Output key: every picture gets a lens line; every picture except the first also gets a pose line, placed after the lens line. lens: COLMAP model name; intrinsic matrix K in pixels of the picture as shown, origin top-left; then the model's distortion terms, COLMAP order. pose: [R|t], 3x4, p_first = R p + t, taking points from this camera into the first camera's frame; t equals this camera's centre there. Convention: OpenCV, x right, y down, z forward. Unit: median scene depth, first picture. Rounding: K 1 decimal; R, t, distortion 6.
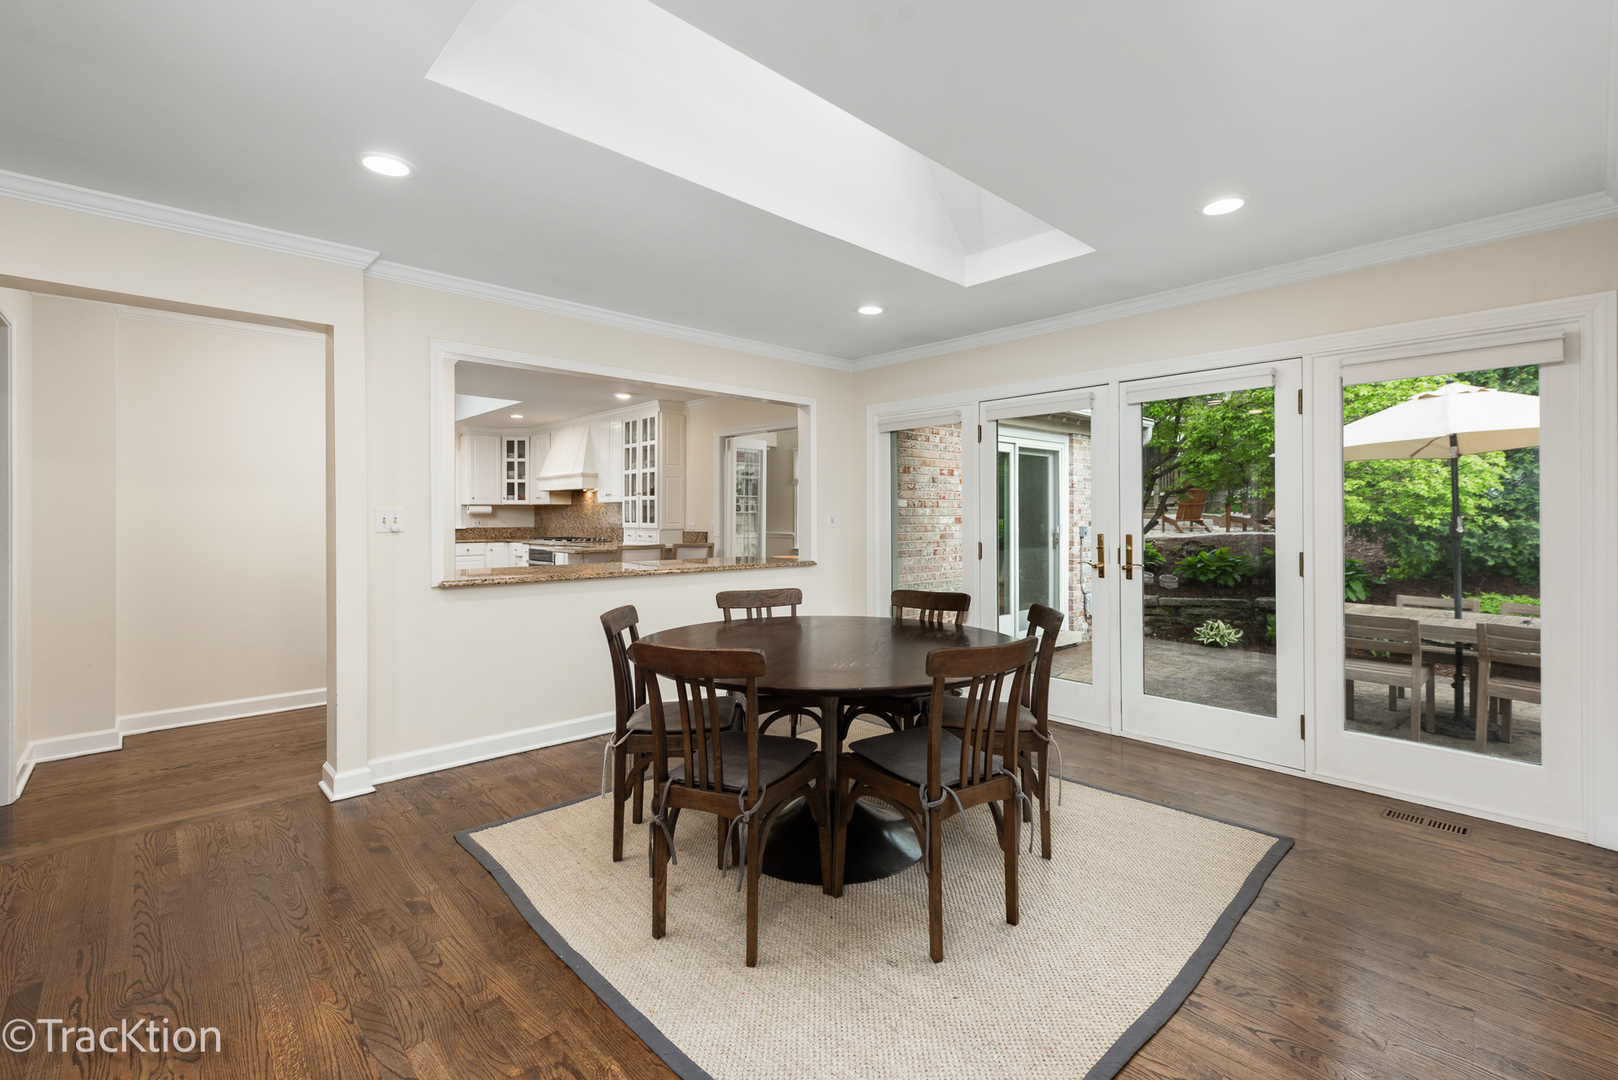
lens RADIAL K [[719.2, 0, 810.0], [0, 719.2, 517.5], [0, 0, 1]] dist [0.018468, -0.002813]
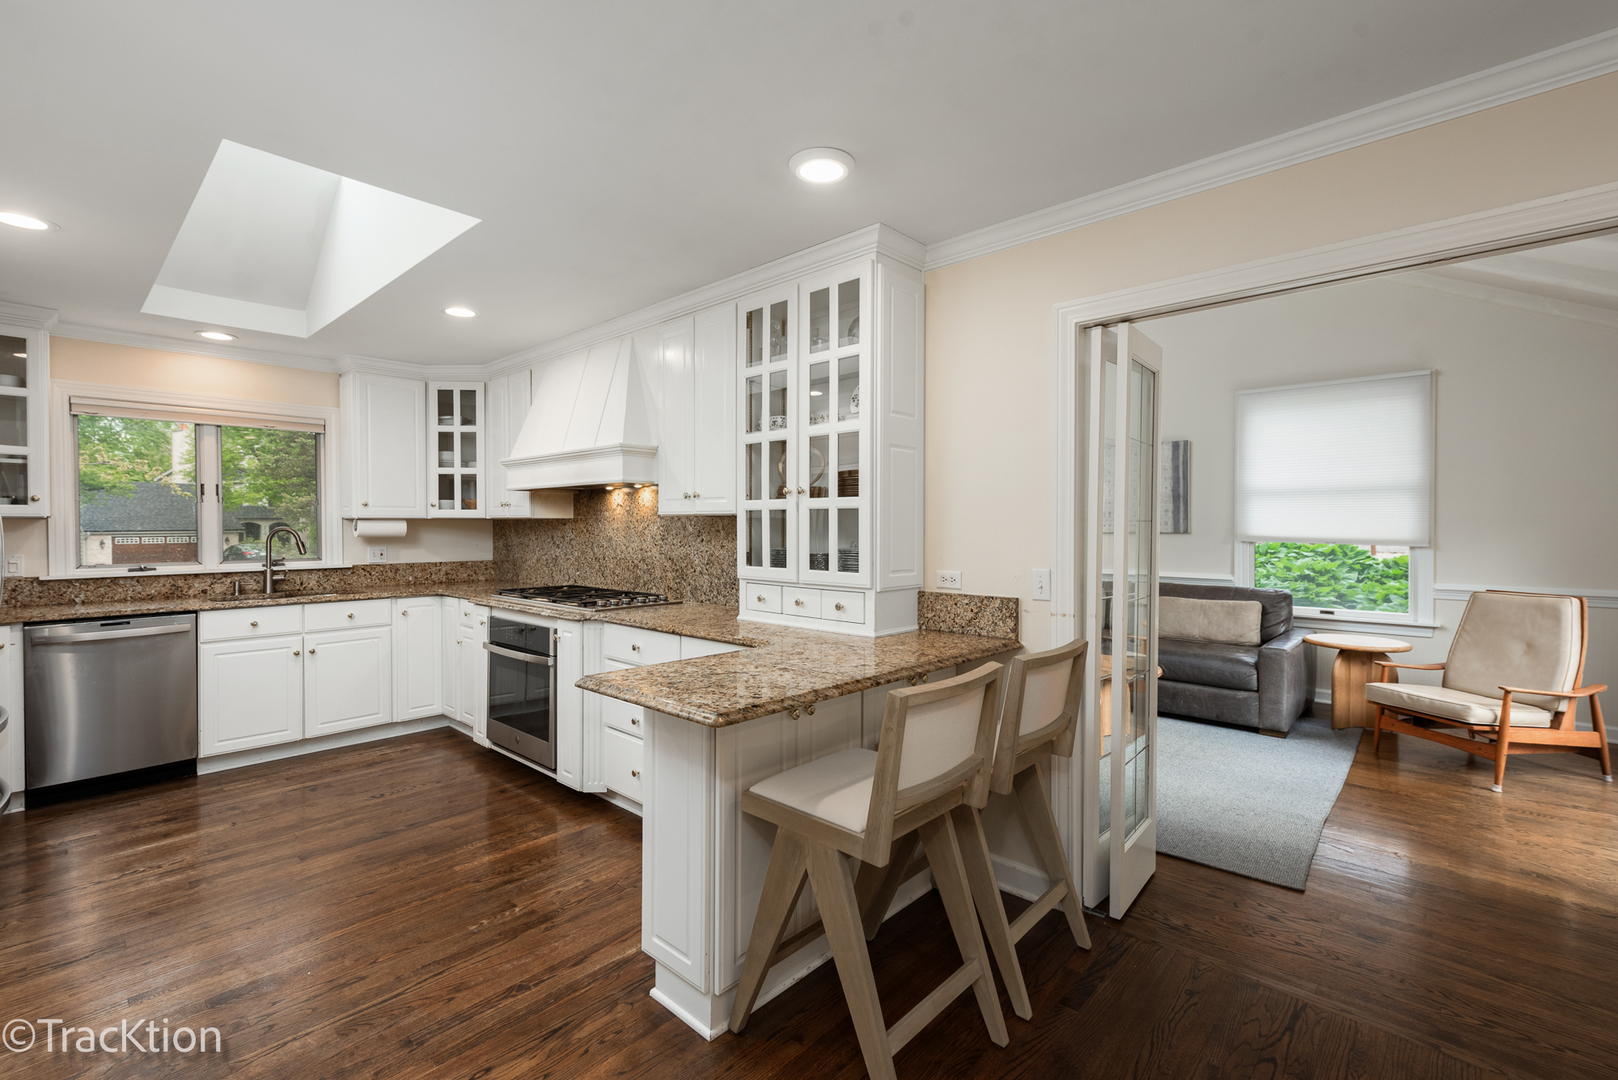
lens RADIAL K [[719.2, 0, 811.7], [0, 719.2, 535.8], [0, 0, 1]] dist [0.018468, -0.002813]
pose [[0.997087, -0.000265, 0.076266, -0.209165], [-0.000496, 0.999950, 0.009954, -0.011227], [-0.076265, -0.009963, 0.997038, 0.501505]]
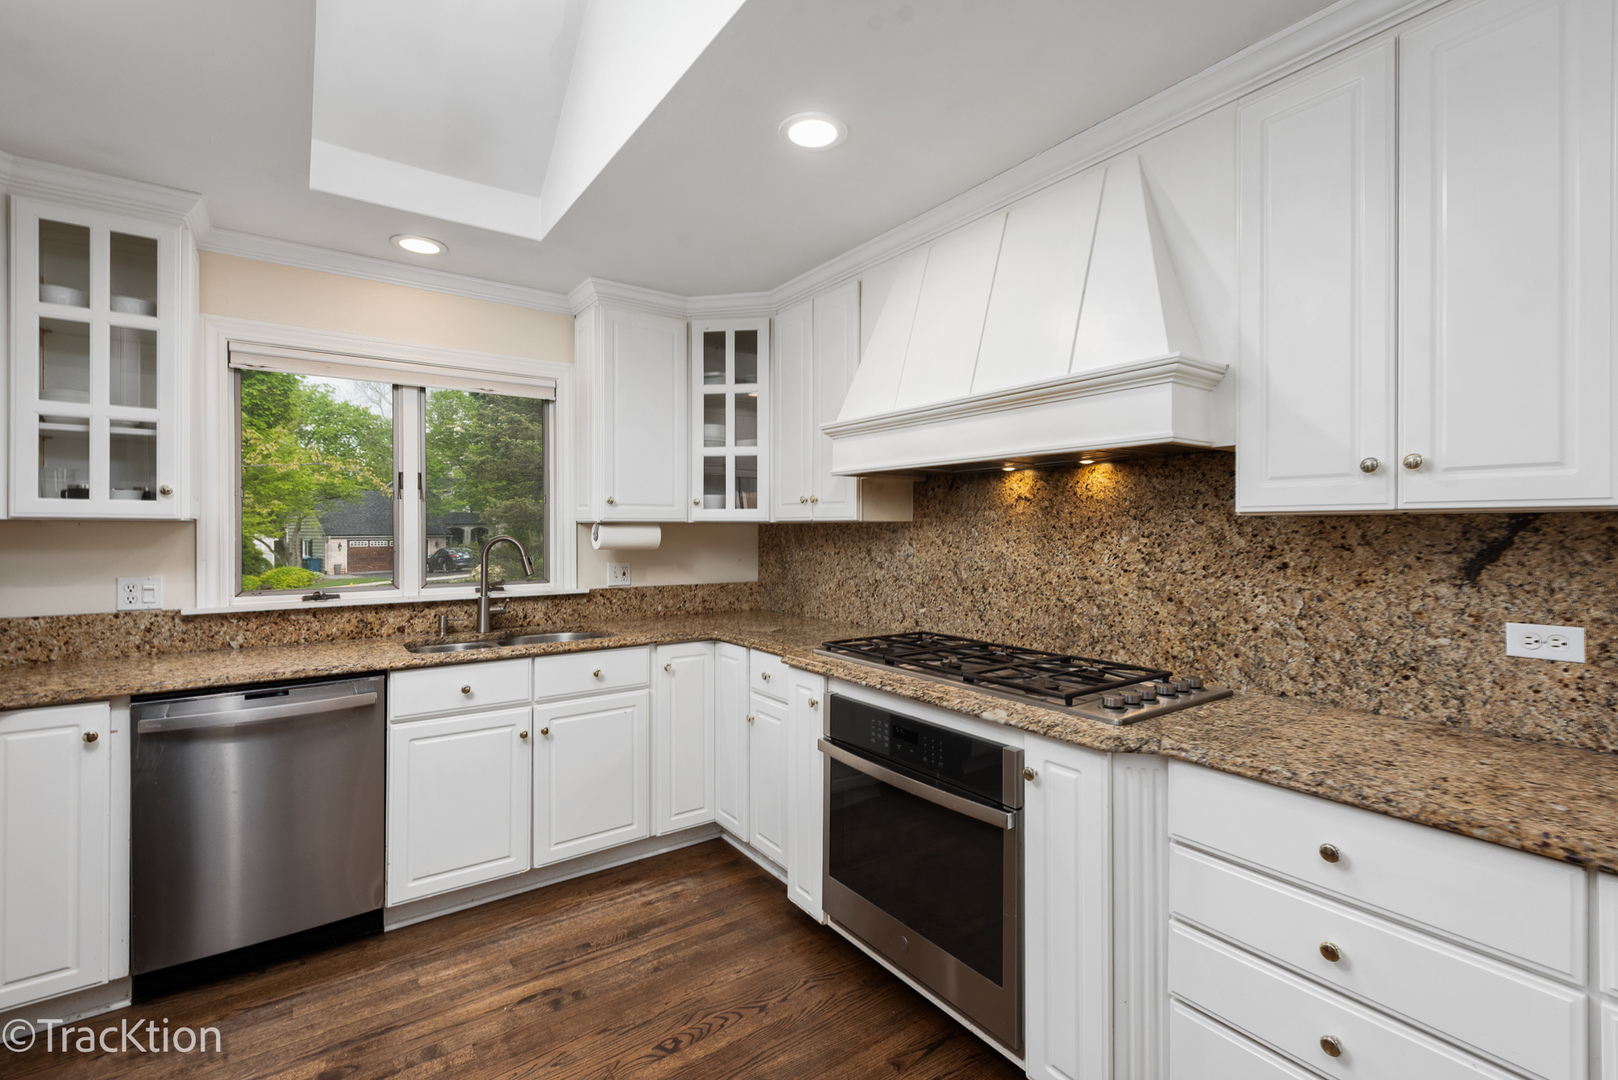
lens RADIAL K [[719.2, 0, 813.2], [0, 719.2, 535.9], [0, 0, 1]] dist [0.018468, -0.002813]
pose [[0.992603, 0.003436, -0.121359, -0.342015], [-0.003068, 0.999990, 0.003218, -0.013110], [0.121369, -0.002822, 0.992603, 0.699871]]
